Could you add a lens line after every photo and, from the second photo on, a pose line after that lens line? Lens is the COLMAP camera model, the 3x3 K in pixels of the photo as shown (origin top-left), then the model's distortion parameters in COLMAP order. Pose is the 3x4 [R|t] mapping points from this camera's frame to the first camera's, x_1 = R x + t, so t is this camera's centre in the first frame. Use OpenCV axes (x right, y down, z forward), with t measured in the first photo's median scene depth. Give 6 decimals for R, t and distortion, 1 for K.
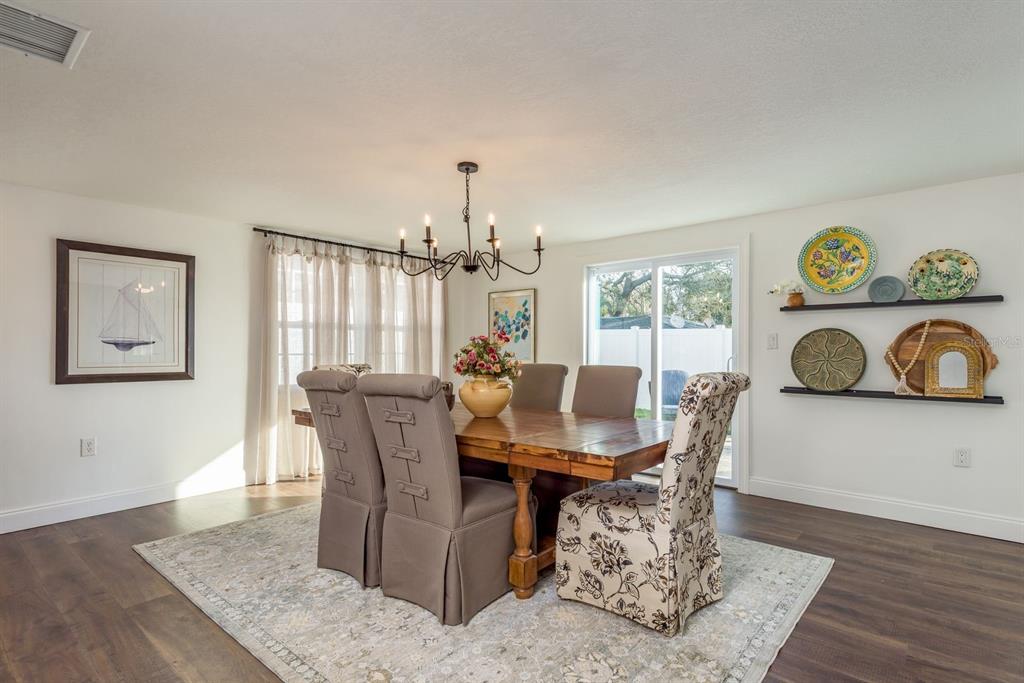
lens RADIAL K [[509.8, 0, 516.3], [0, 509.8, 345.6], [0, 0, 1]] dist [0.022396, -0.013157]
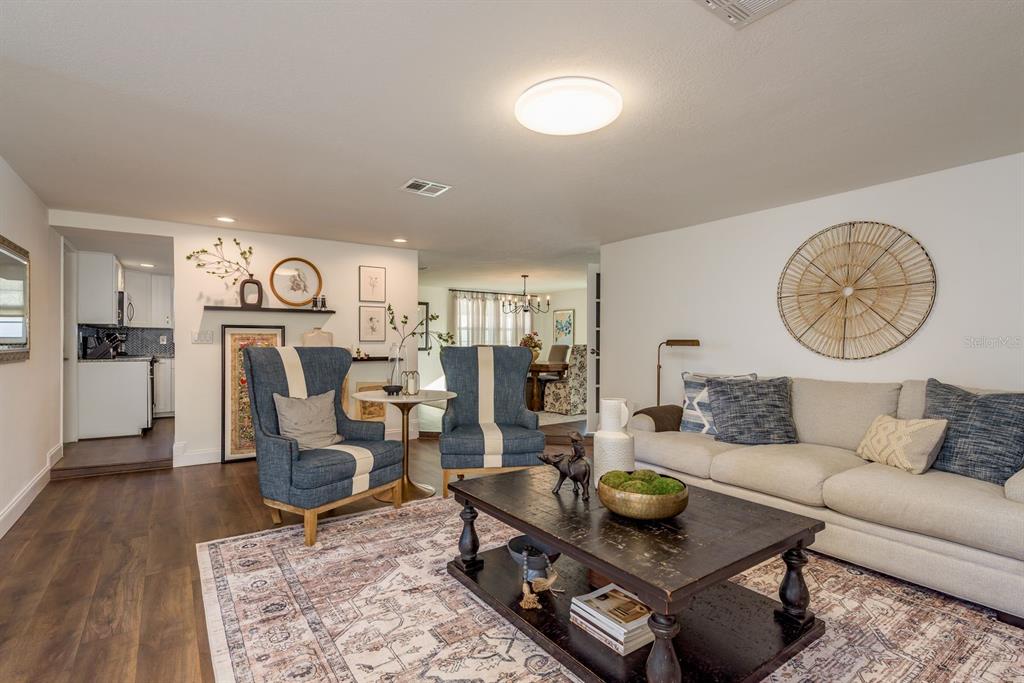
lens RADIAL K [[492.6, 0, 514.7], [0, 492.6, 343.1], [0, 0, 1]] dist [0.017825, -0.009956]
pose [[0.967186, 0.004537, -0.254028, 0.352347], [-0.002533, 0.999963, 0.008218, 0.006761], [0.254056, -0.007305, 0.967162, -1.084181]]
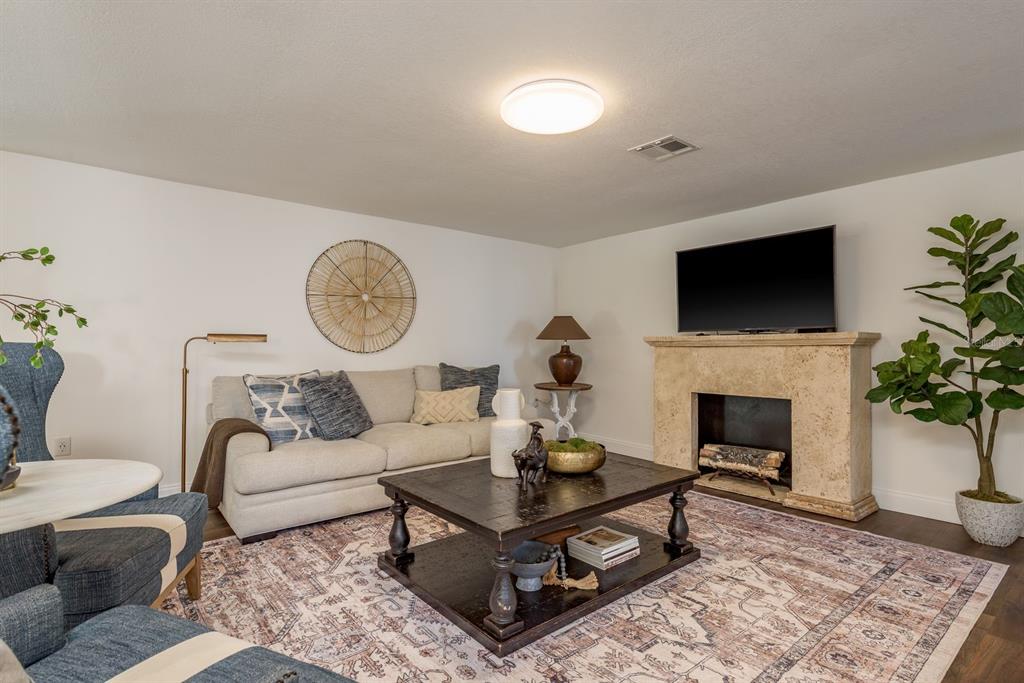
lens RADIAL K [[509.8, 0, 516.3], [0, 509.8, 345.6], [0, 0, 1]] dist [0.022396, -0.013157]
pose [[0.179071, 0.004423, 0.983826, -0.251794], [-0.005393, 0.999979, -0.003514, 0.024858], [-0.983821, -0.004676, 0.179091, -0.653465]]
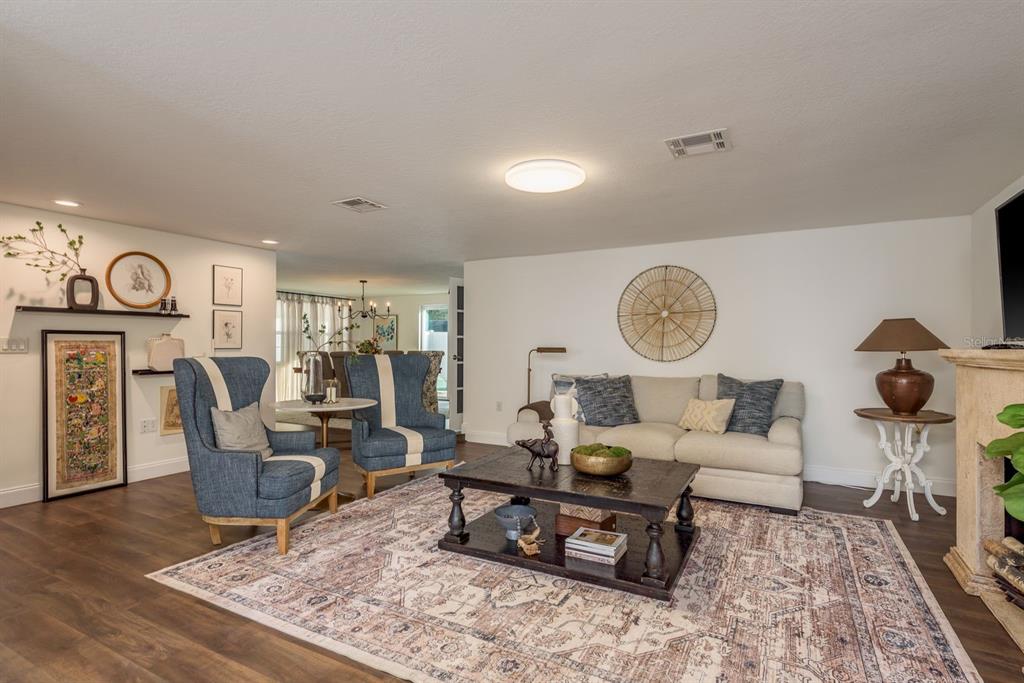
lens RADIAL K [[509.8, 0, 516.3], [0, 509.8, 345.6], [0, 0, 1]] dist [0.022396, -0.013157]
pose [[0.979116, 0.003144, 0.203277, 0.103042], [-0.004388, 0.999974, 0.005667, -0.003470], [-0.203254, -0.006441, 0.979105, -1.247619]]
